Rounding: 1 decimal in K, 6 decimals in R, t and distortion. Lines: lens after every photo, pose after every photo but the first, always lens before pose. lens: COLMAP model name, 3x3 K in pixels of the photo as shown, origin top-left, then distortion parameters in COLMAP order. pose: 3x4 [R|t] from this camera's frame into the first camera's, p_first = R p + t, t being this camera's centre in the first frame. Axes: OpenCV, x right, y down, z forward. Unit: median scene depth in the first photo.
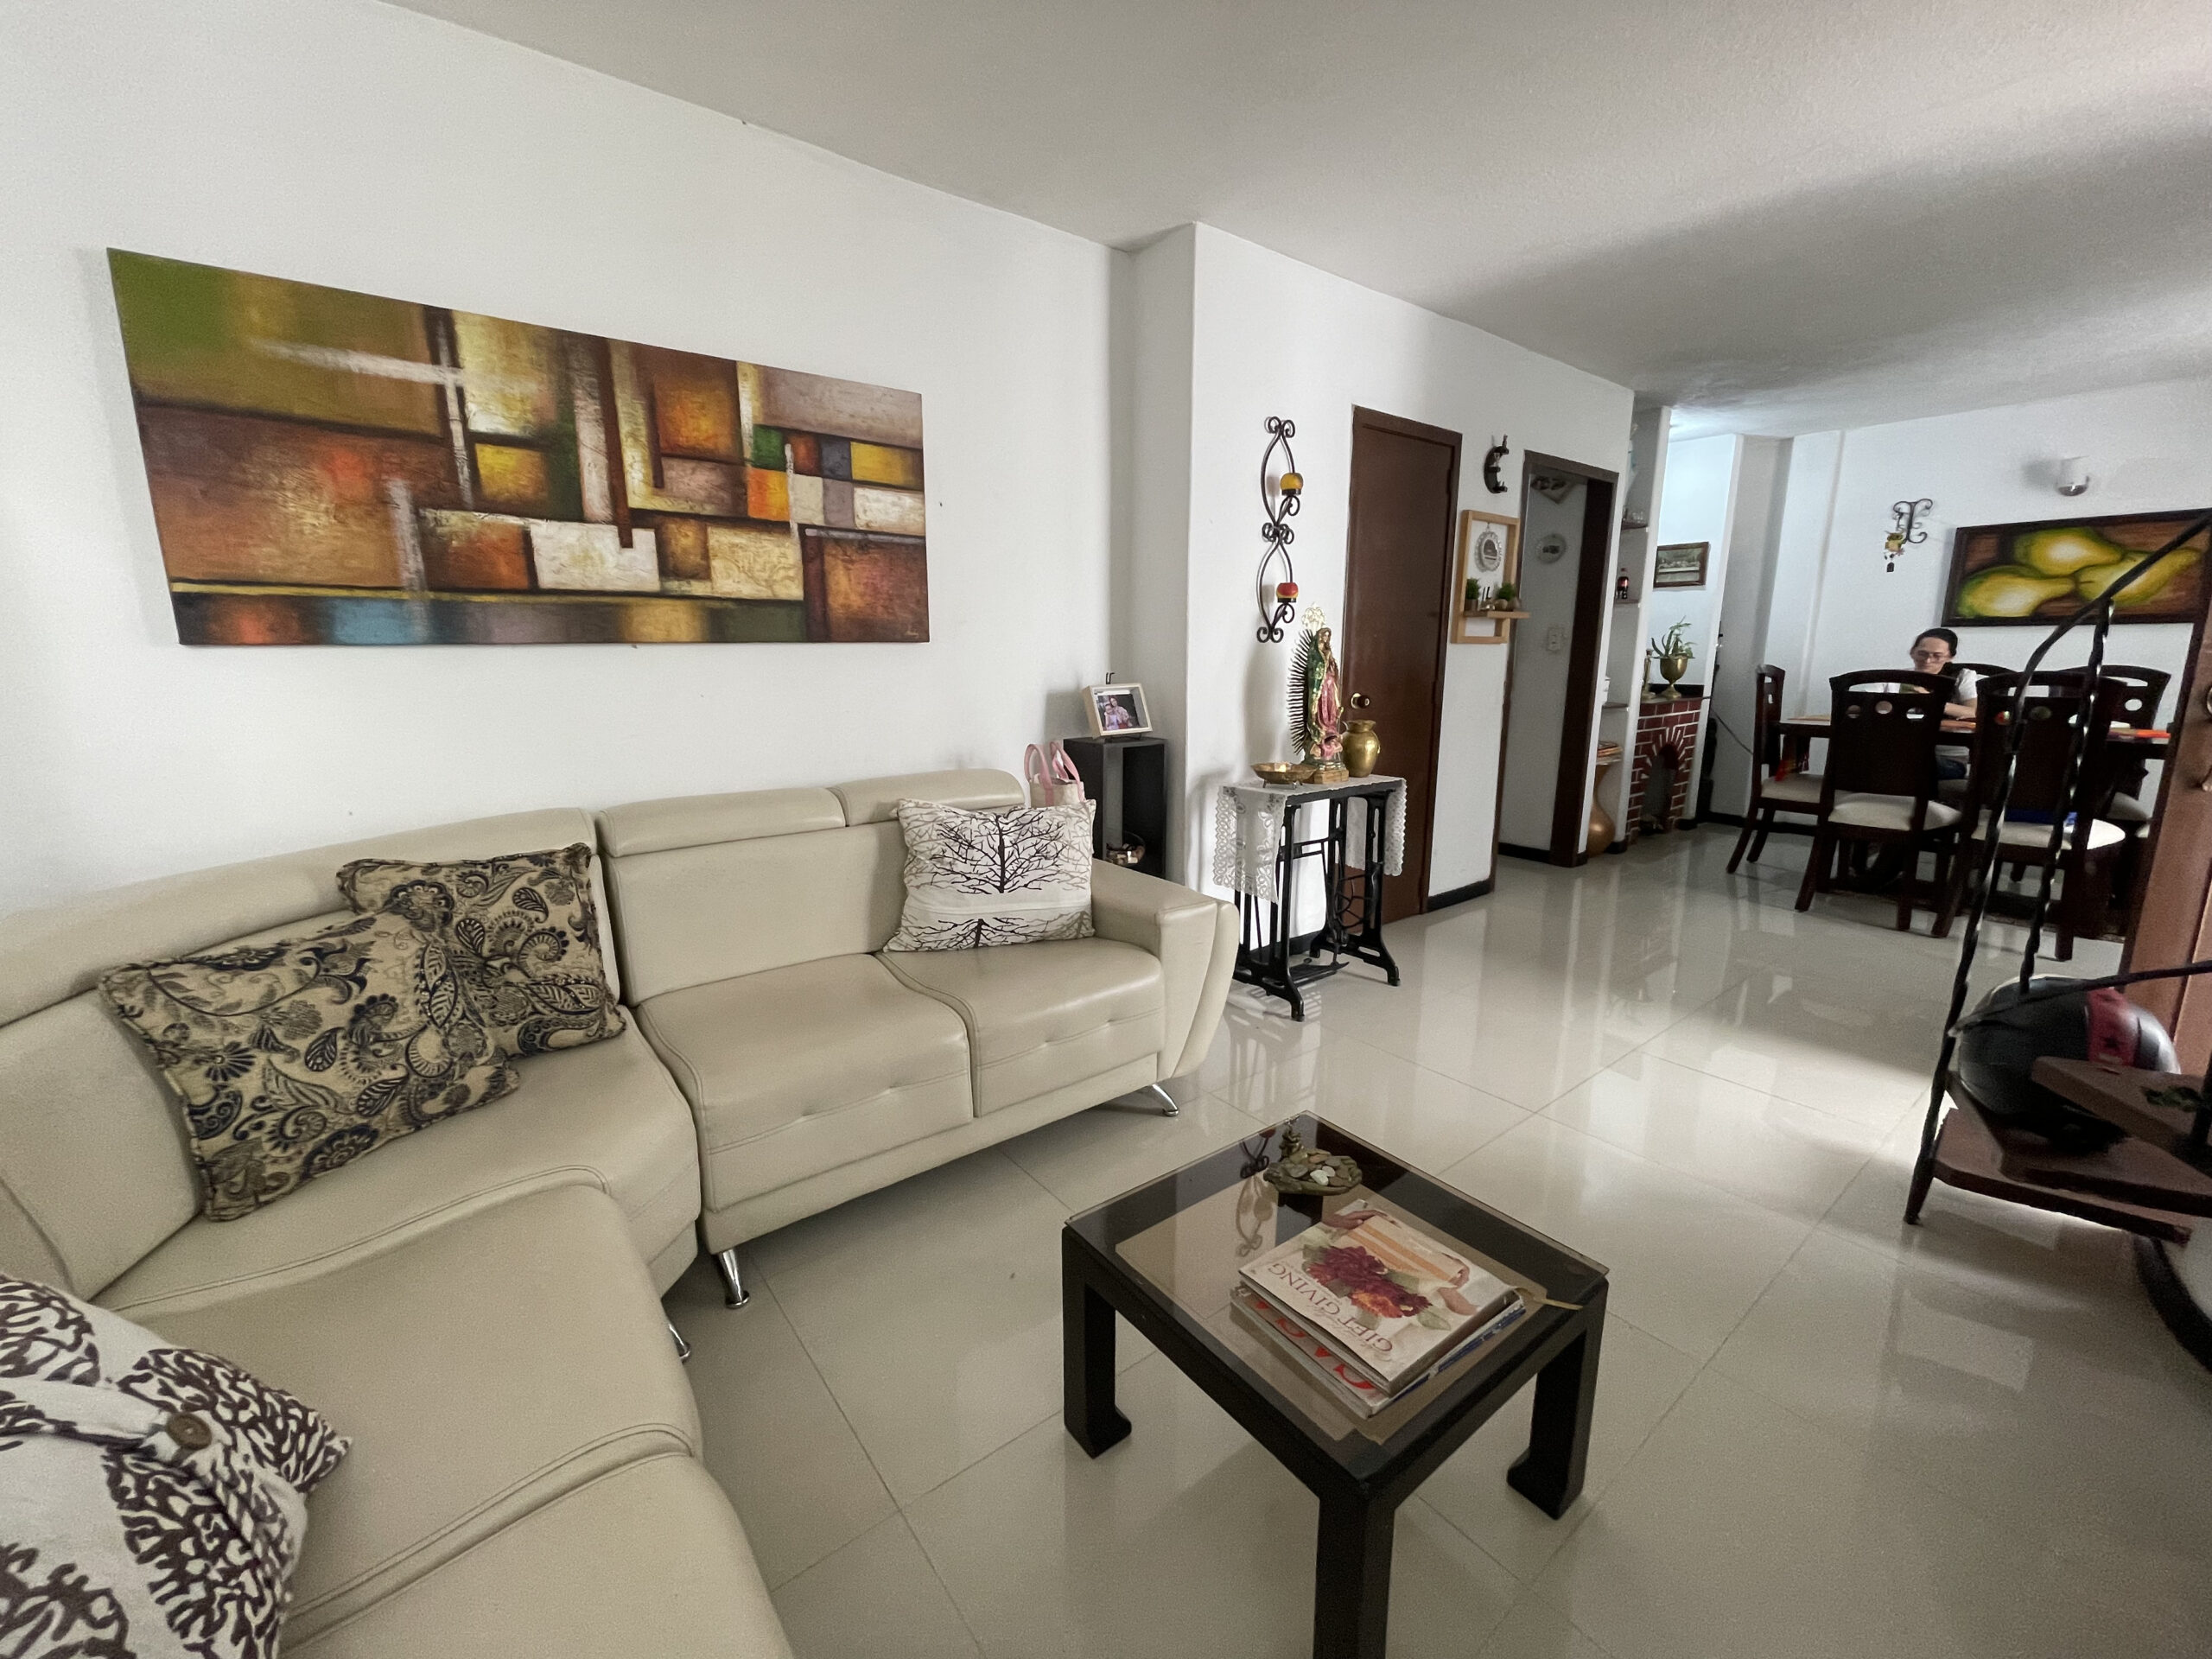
lens RADIAL K [[900.2, 0, 1111.4], [0, 900.2, 832.0], [0, 0, 1]] dist [0.000096, -0.000032]
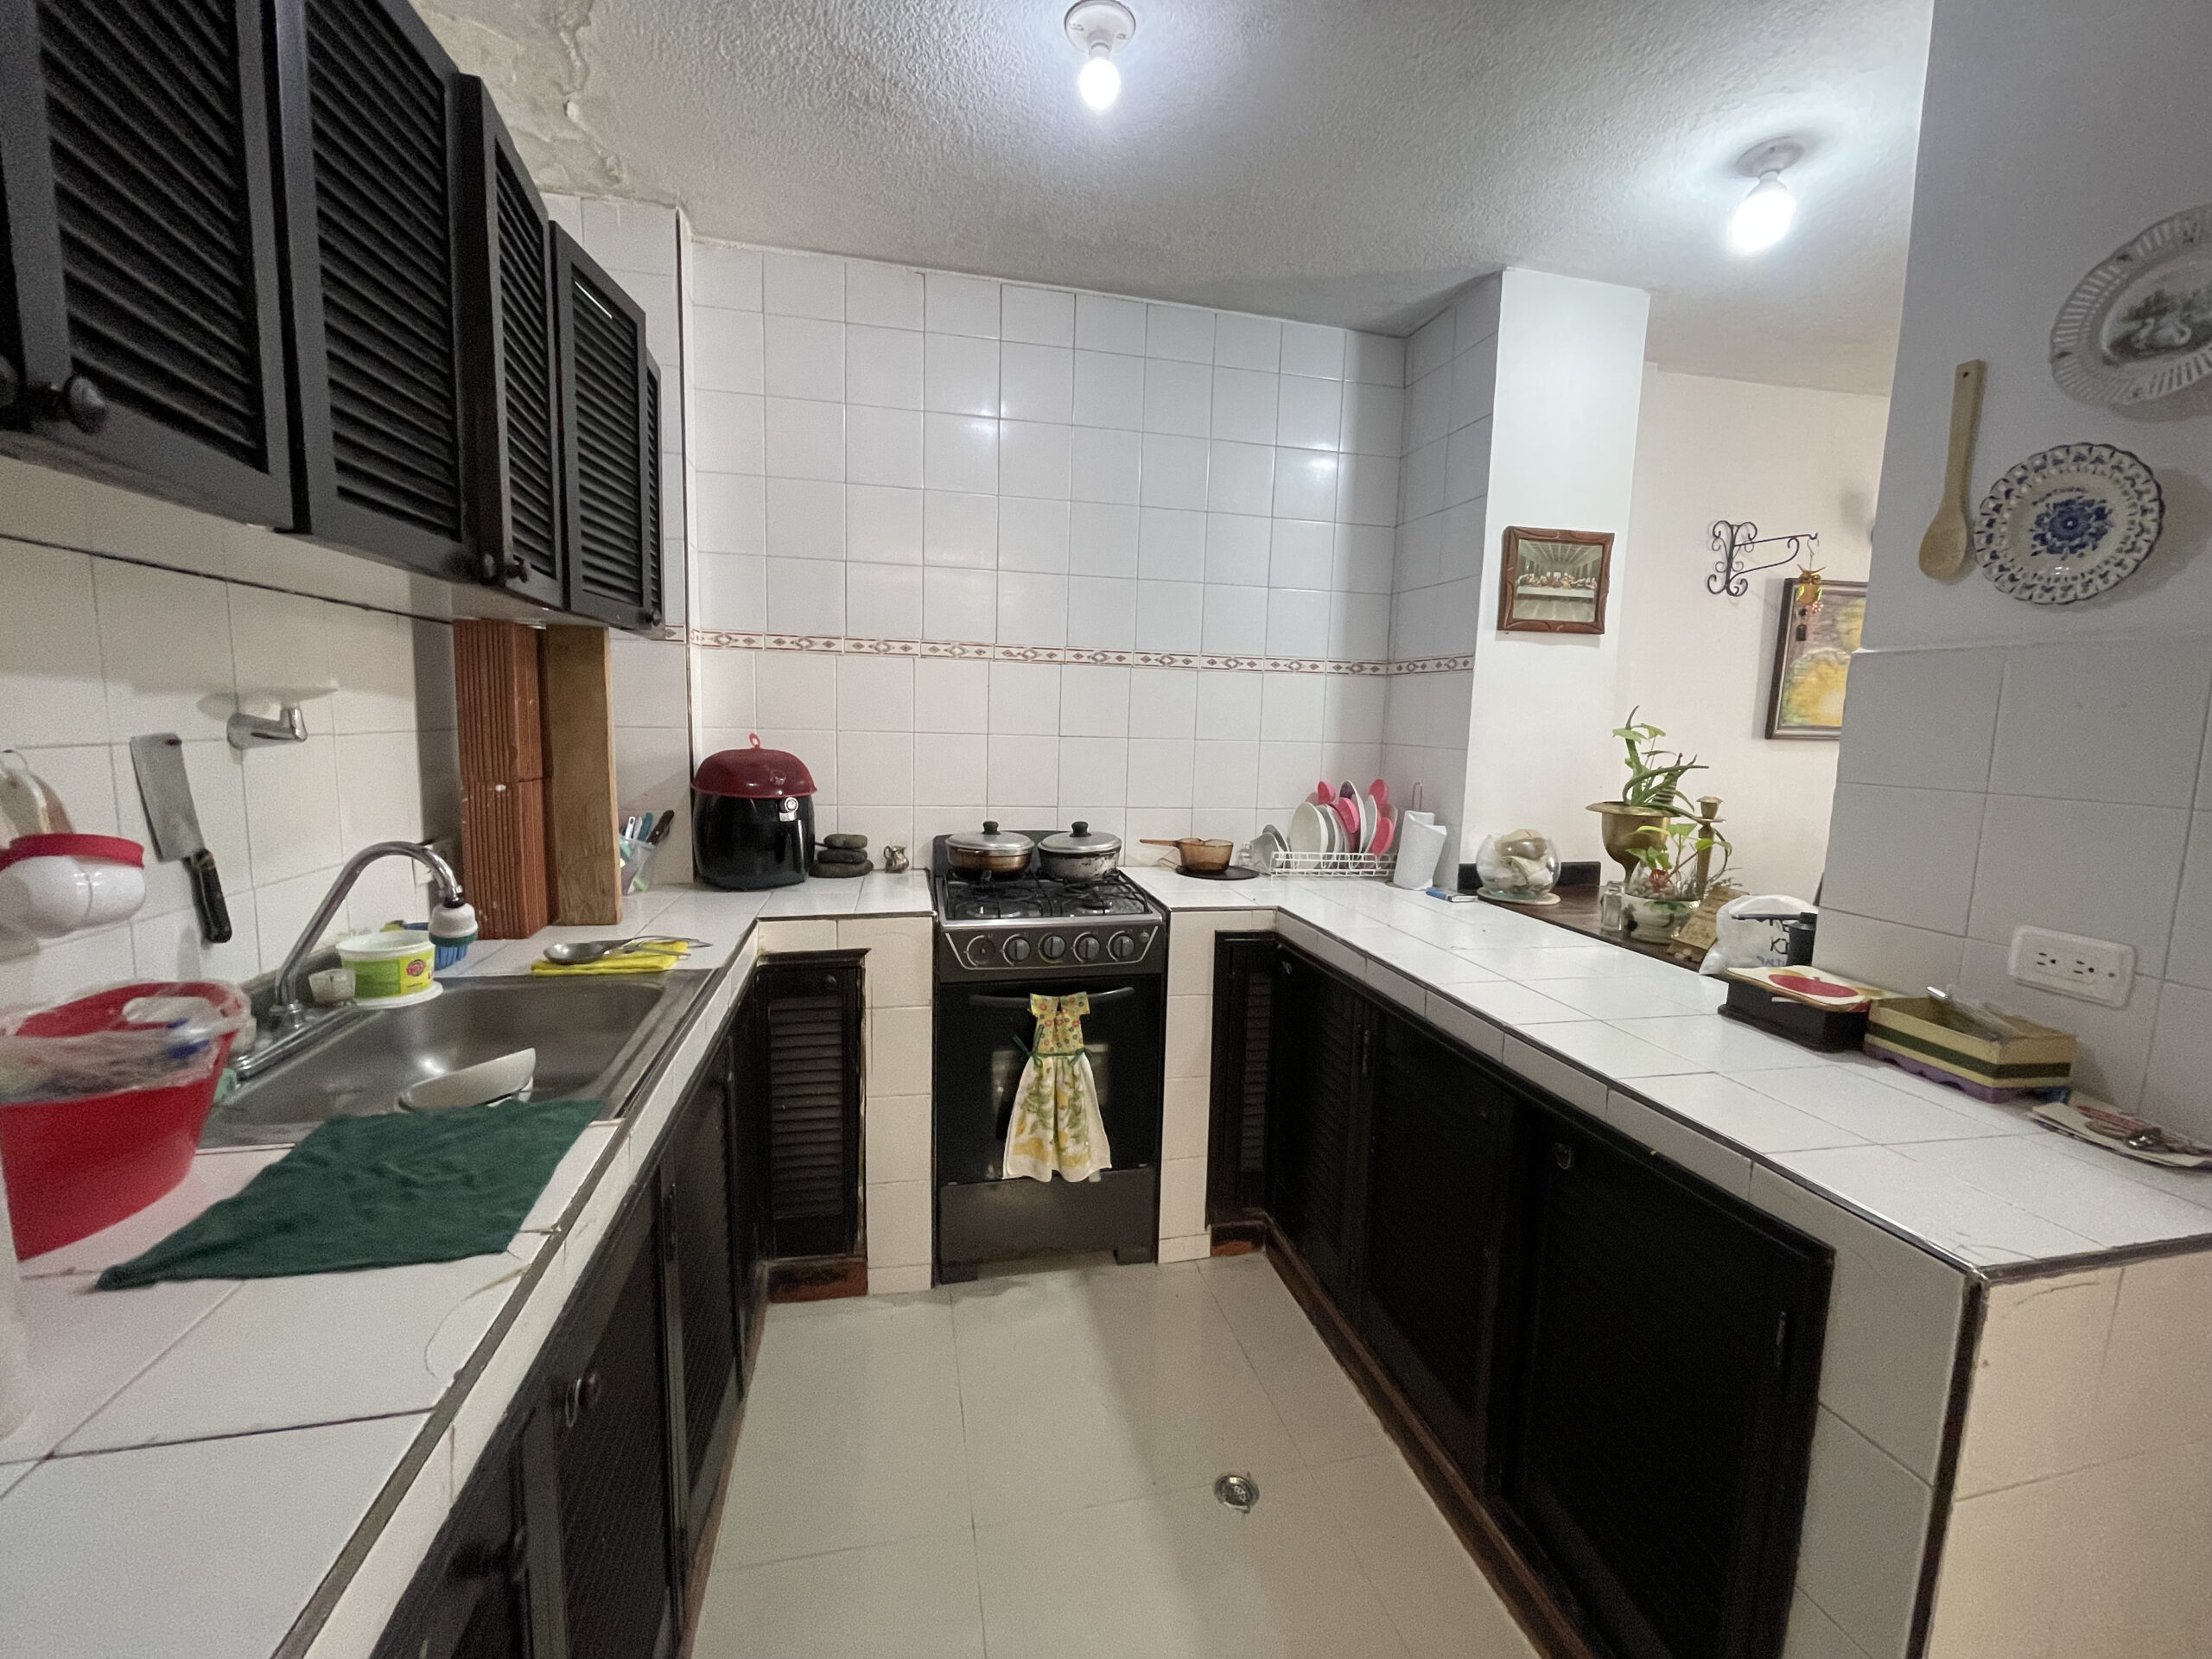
lens RADIAL K [[900.2, 0, 1110.2], [0, 900.2, 822.1], [0, 0, 1]] dist [0.000096, -0.000032]
pose [[0.418182, -0.117600, 0.900719, 0.165773], [0.154667, 0.986323, 0.056969, -0.247601], [-0.895099, 0.115488, 0.430651, 1.038239]]
